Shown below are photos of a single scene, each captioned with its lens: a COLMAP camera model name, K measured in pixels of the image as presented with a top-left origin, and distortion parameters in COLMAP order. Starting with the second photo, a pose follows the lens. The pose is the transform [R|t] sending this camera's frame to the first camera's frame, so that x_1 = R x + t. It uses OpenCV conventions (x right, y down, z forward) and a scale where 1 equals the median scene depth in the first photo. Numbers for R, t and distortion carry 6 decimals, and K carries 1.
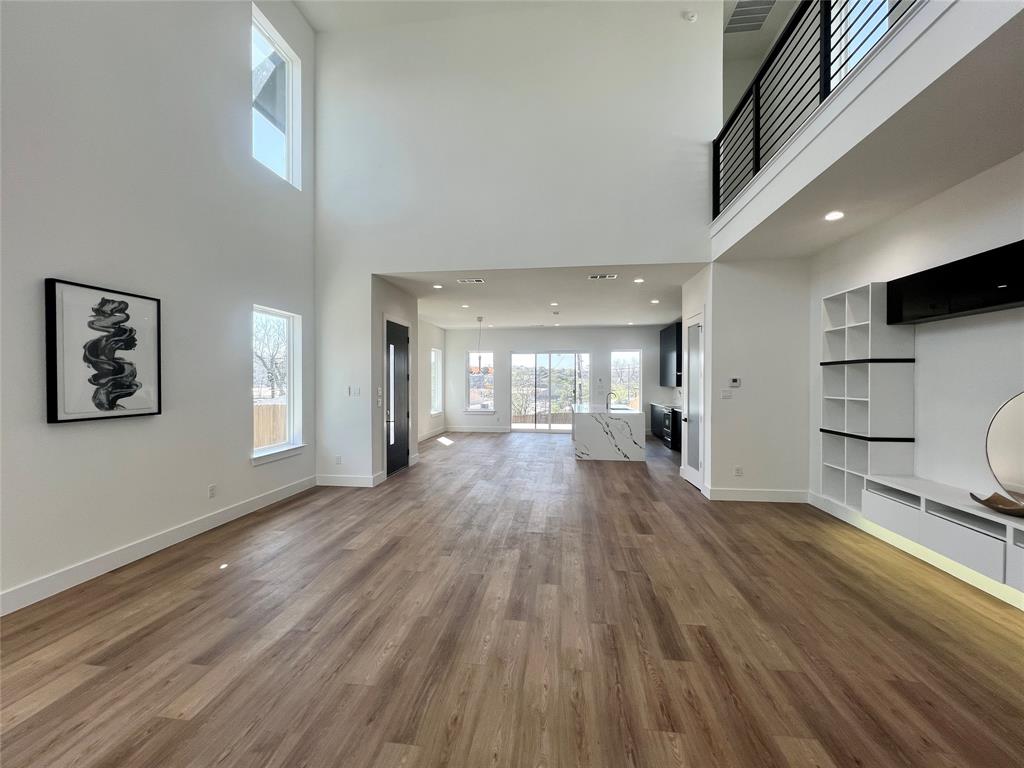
lens RADIAL K [[409.4, 0, 511.9], [0, 409.4, 383.2], [0, 0, 1]] dist [-0.001004, -0.000014]
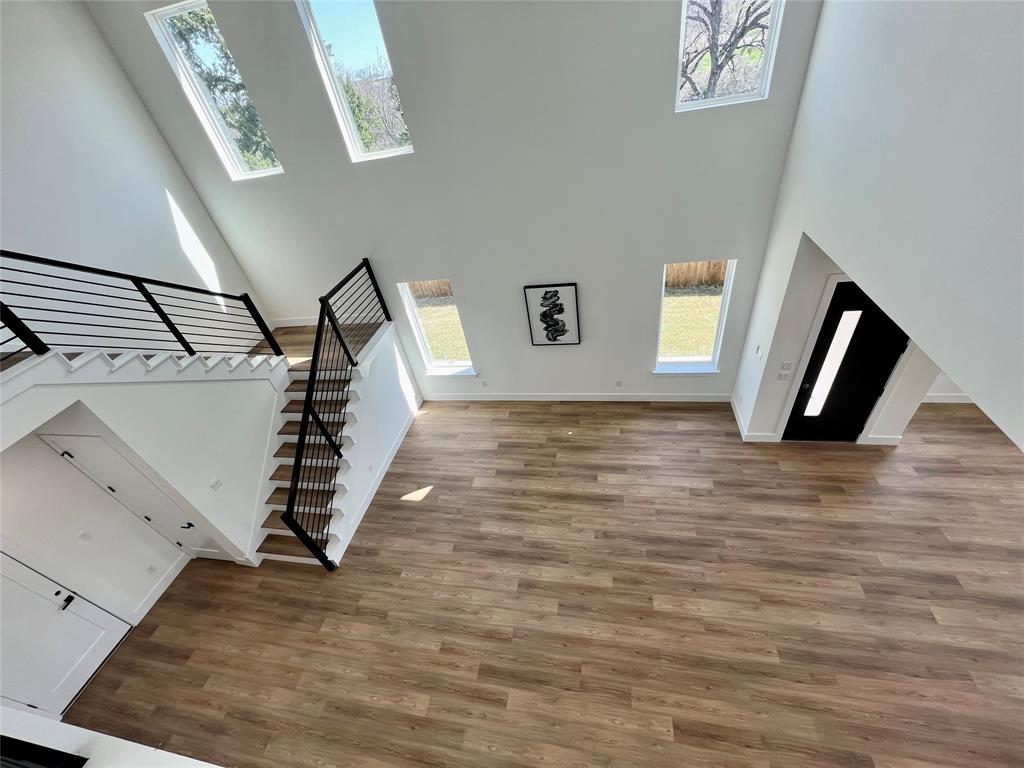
lens RADIAL K [[409.4, 0, 511.9], [0, 409.4, 383.2], [0, 0, 1]] dist [-0.001004, -0.000014]
pose [[-0.055486, 0.626788, -0.777212, 0.700343], [0.150759, 0.774746, 0.614036, -1.014942], [0.987012, -0.083101, -0.137482, 1.029718]]
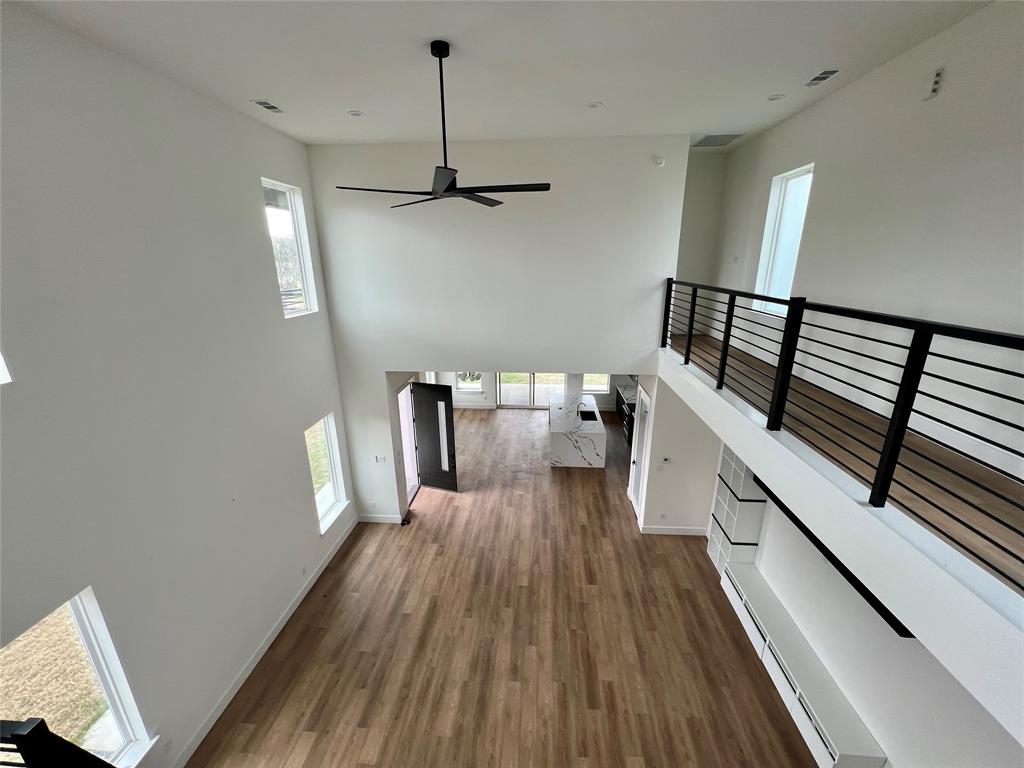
lens RADIAL K [[409.4, 0, 511.9], [0, 409.4, 383.2], [0, 0, 1]] dist [-0.001004, -0.000014]
pose [[0.998596, -0.025051, 0.046679, -0.044433], [0.010723, 0.958476, 0.284972, -1.020855], [-0.051879, -0.284071, 0.957399, -0.338117]]
